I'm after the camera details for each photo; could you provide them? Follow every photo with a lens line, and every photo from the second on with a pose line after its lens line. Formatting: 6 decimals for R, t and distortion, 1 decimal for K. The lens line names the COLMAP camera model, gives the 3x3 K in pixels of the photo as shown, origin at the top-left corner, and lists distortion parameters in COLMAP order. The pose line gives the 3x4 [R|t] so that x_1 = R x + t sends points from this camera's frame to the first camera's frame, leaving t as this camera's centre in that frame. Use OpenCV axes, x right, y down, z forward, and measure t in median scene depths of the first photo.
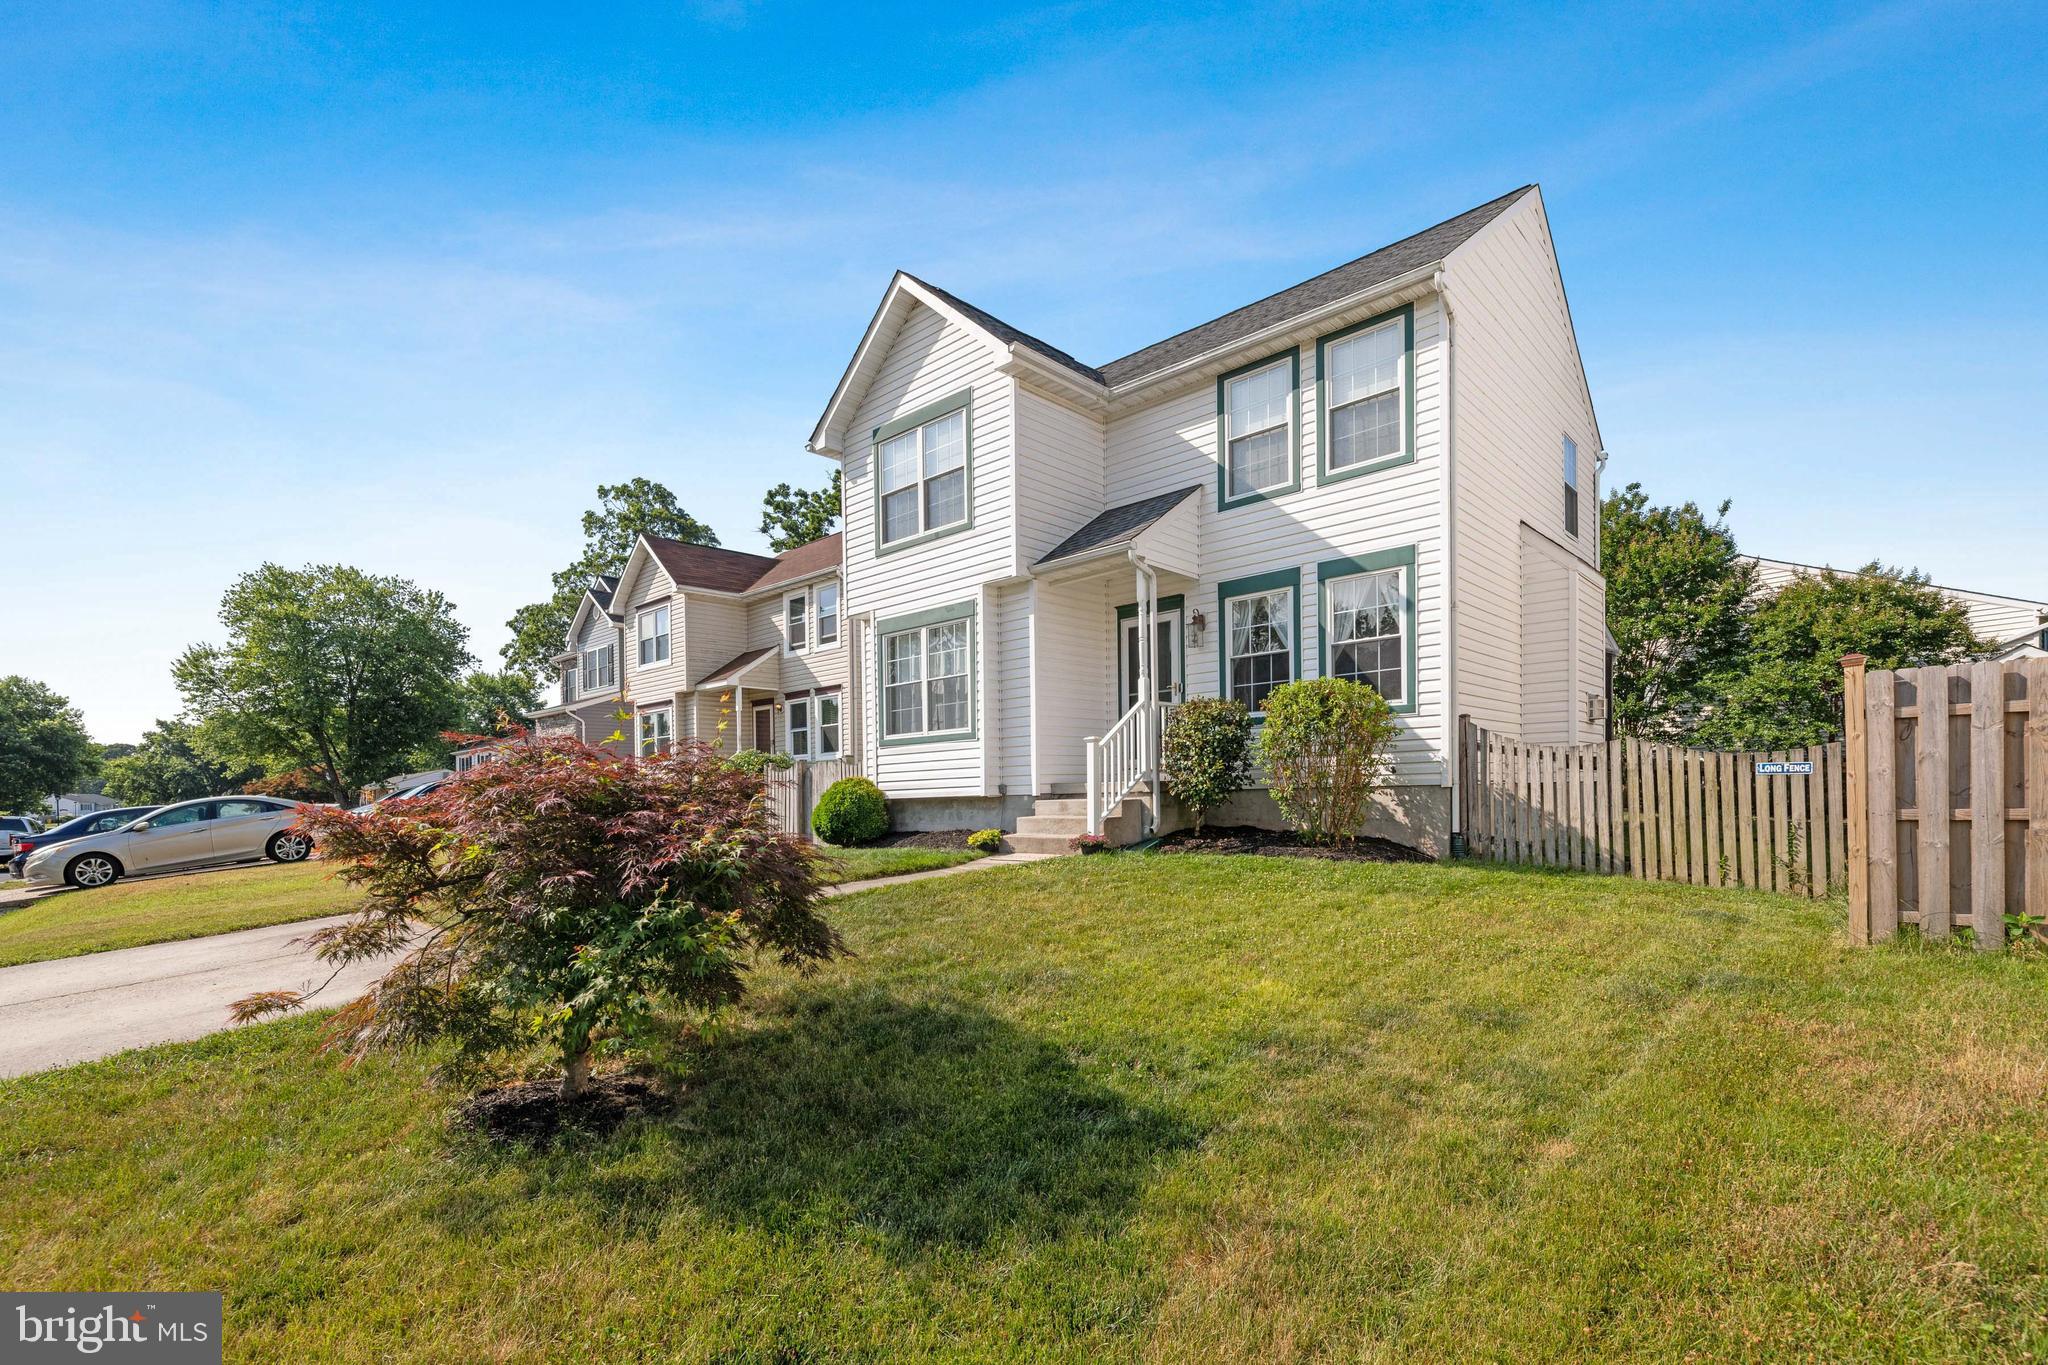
lens RADIAL K [[951.5, 0, 1019.5], [0, 951.5, 823.9], [0, 0, 1]] dist [-0.000945, -0.000042]
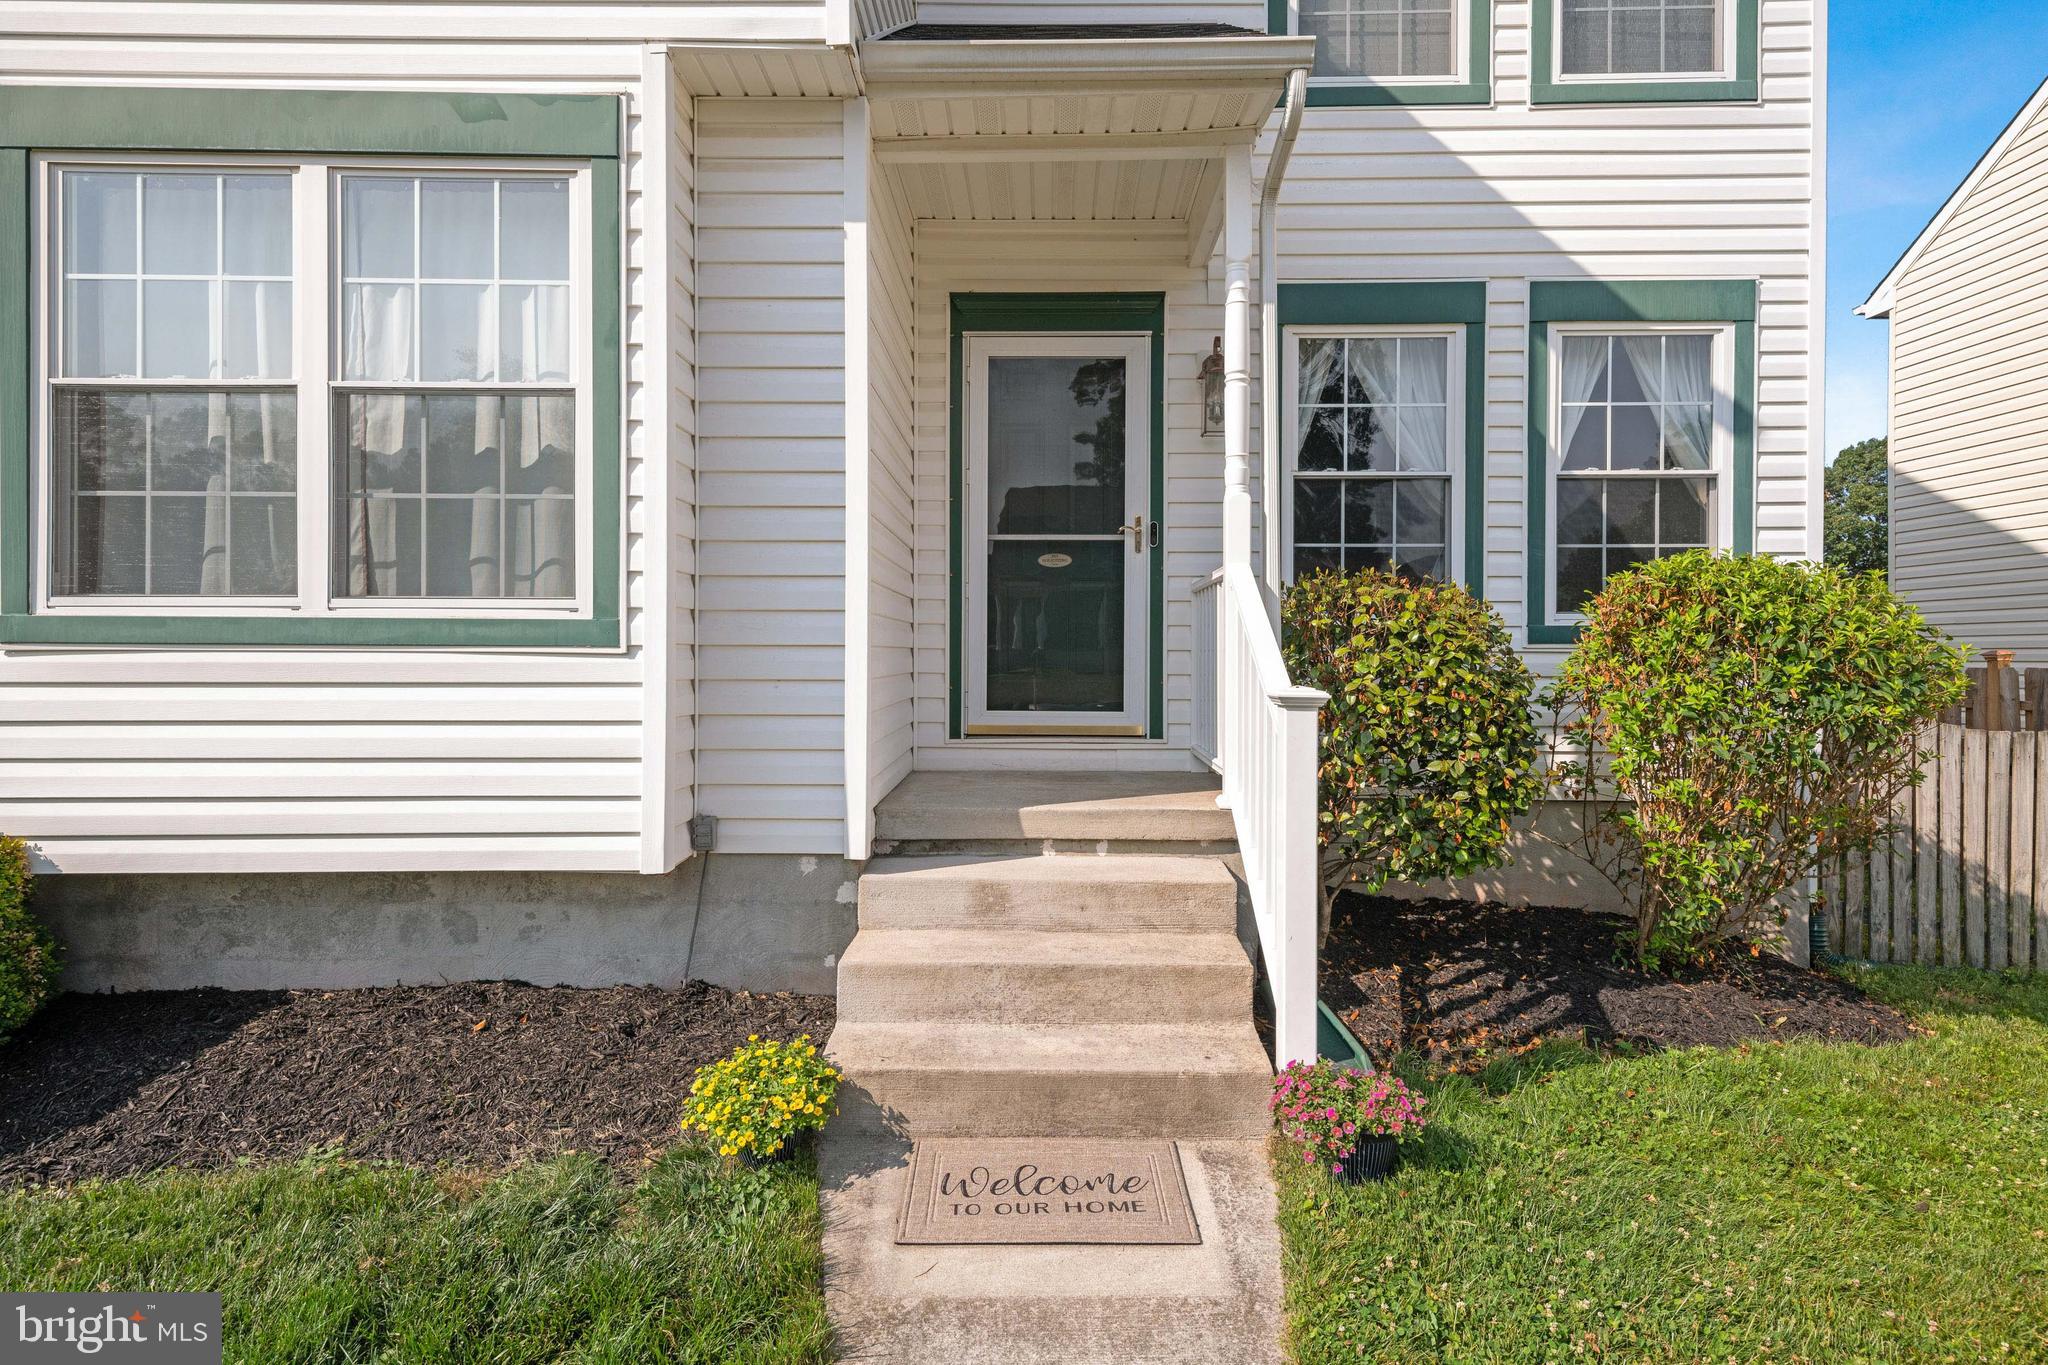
lens RADIAL K [[1028.7, 0, 1018.3], [0, 1028.7, 664.4], [0, 0, 1]] dist [0.019523, -0.000544]
pose [[0.731504, 0.018081, 0.681597, -0.163033], [-0.002302, 0.999708, -0.024049, -0.082968], [-0.681833, 0.016023, 0.731332, 0.766464]]
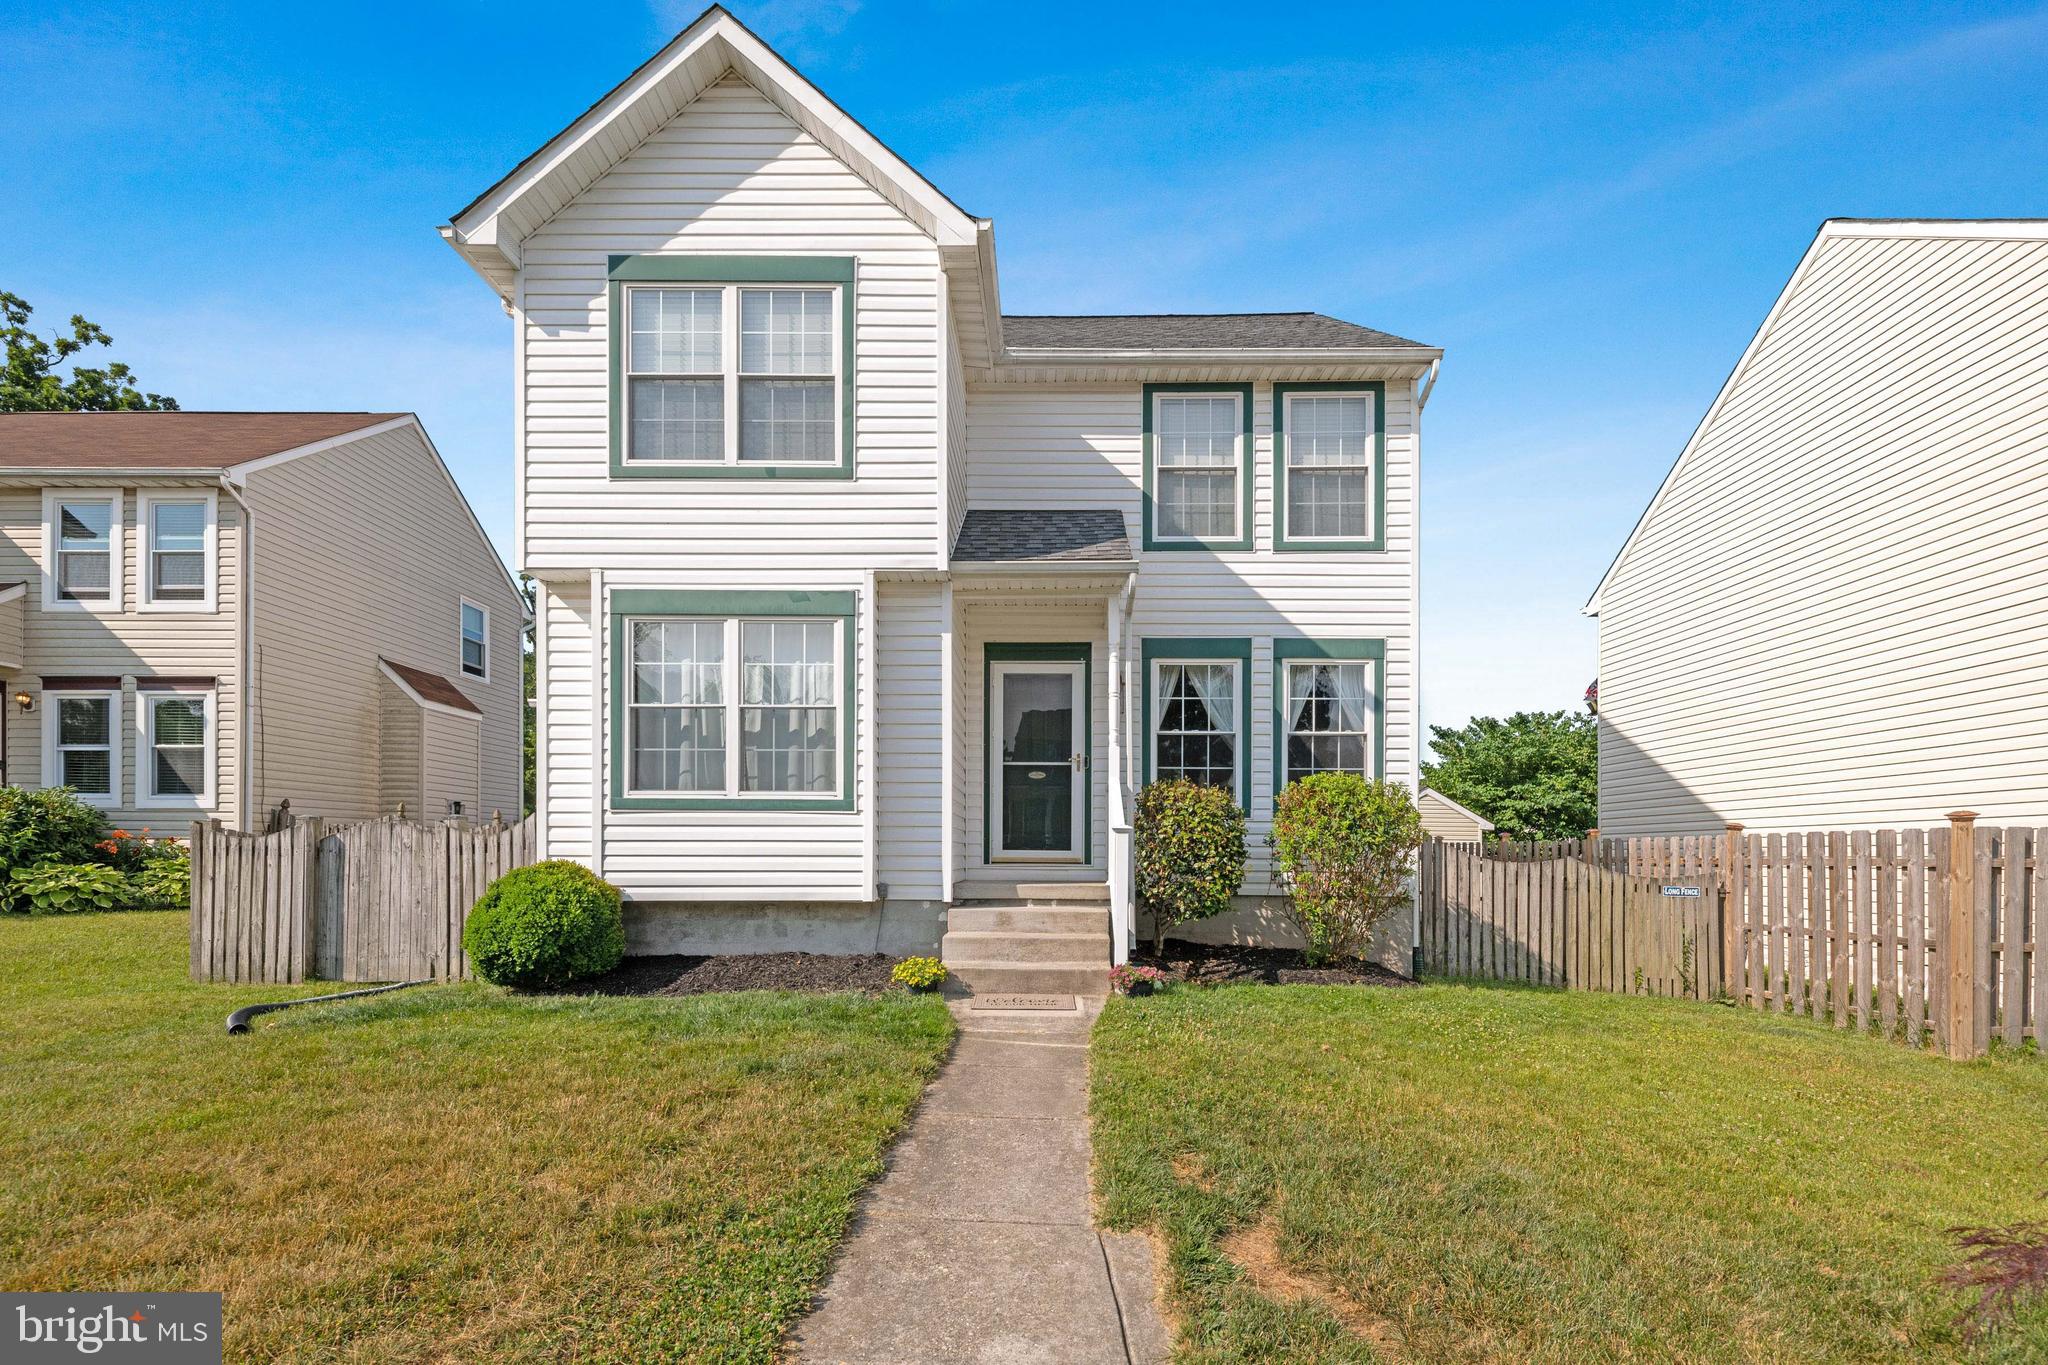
lens RADIAL K [[949.4, 0, 1029.1], [0, 949.4, 865.0], [0, 0, 1]] dist [0.003144, -0.000322]
pose [[0.734037, 0.023987, 0.678686, -0.407425], [-0.004084, 0.999514, -0.030910, -0.036388], [-0.679097, 0.019917, 0.733778, 0.486350]]
